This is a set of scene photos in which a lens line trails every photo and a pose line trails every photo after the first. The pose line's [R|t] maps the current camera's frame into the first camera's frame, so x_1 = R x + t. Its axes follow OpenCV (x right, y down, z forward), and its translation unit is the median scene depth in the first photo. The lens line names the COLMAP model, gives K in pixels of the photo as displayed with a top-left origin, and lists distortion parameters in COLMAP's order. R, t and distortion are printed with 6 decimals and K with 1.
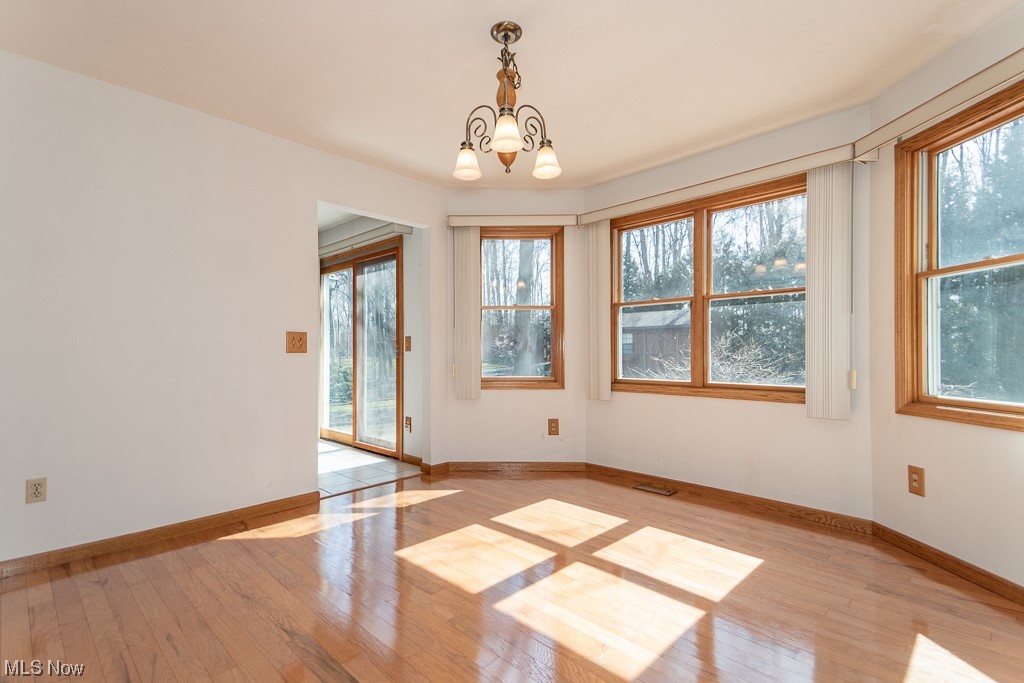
lens RADIAL K [[478.1, 0, 533.4], [0, 478.1, 347.8], [0, 0, 1]] dist [0.044144, -0.001982]
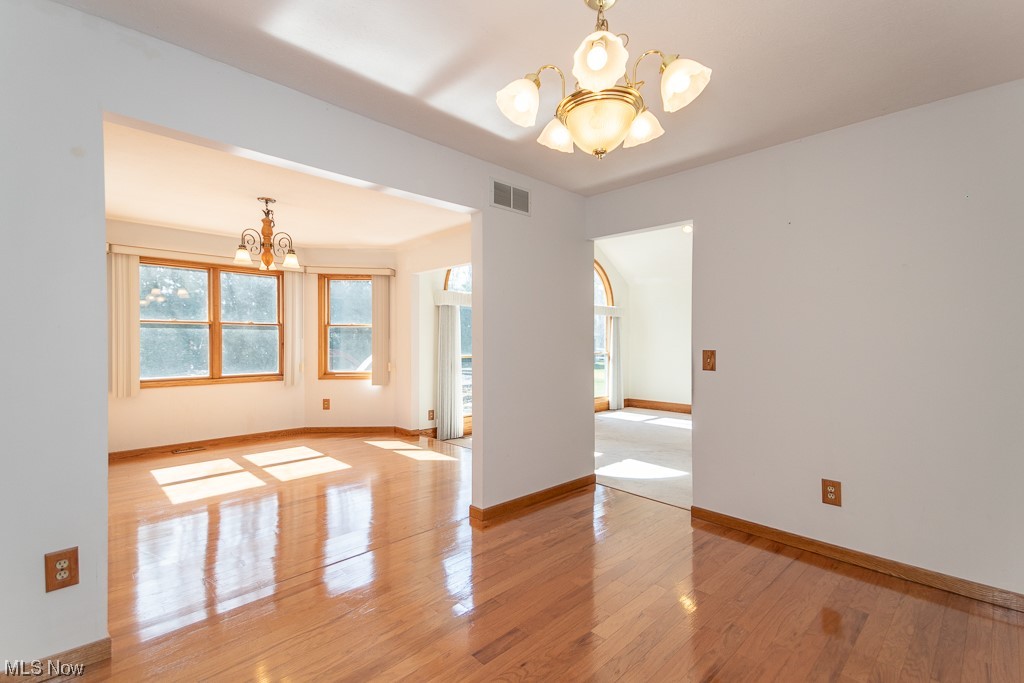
lens RADIAL K [[478.1, 0, 505.7], [0, 478.1, 335.1], [0, 0, 1]] dist [0.044144, -0.001982]
pose [[0.038729, 0.017727, 0.999093, -1.269946], [-0.008959, 0.999809, -0.017393, -0.045148], [-0.999210, -0.008278, 0.038880, -0.037959]]
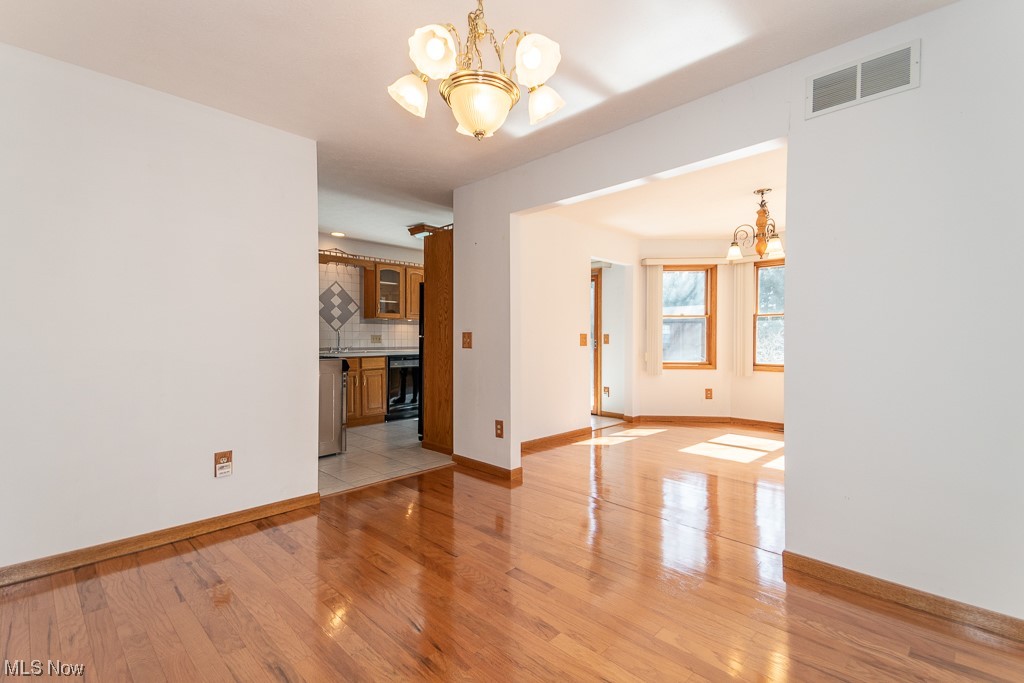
lens RADIAL K [[478.1, 0, 512.0], [0, 478.1, 342.2], [0, 0, 1]] dist [0.044144, -0.001982]
pose [[0.999636, 0.005898, -0.026333, -0.669620], [-0.005564, 0.999903, 0.012731, -0.021244], [0.026406, -0.012579, 0.999572, -0.688265]]
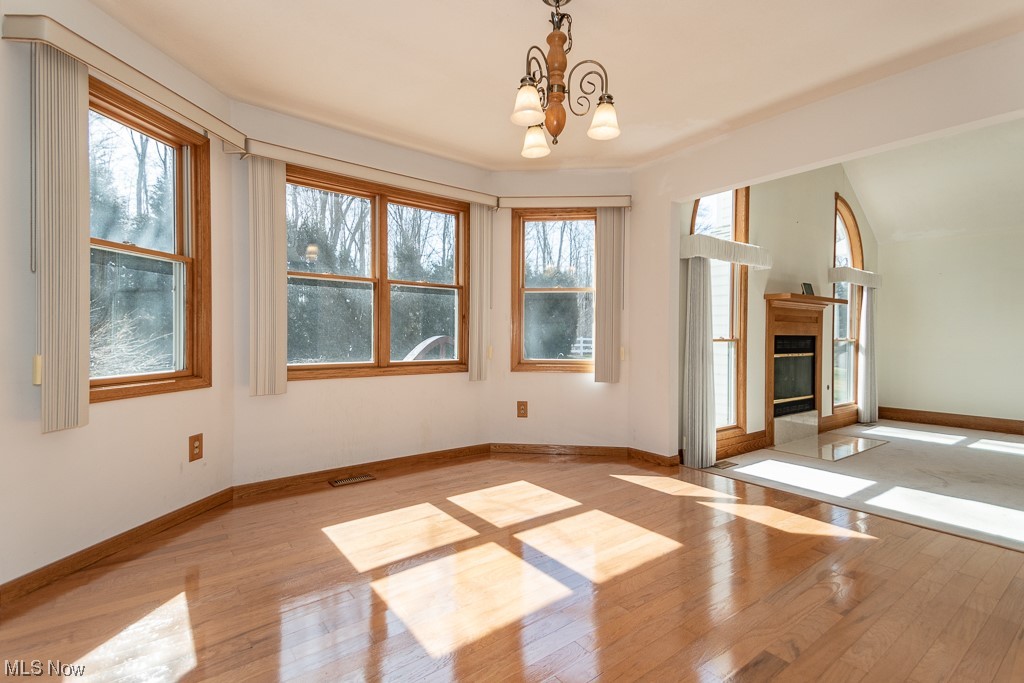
lens RADIAL K [[478.1, 0, 481.7], [0, 478.1, 336.5], [0, 0, 1]] dist [0.044144, -0.001982]
pose [[0.170695, 0.003274, 0.985318, -0.648192], [-0.014612, 0.999893, -0.000791, 0.014217], [-0.985216, -0.014263, 0.170725, 0.621391]]
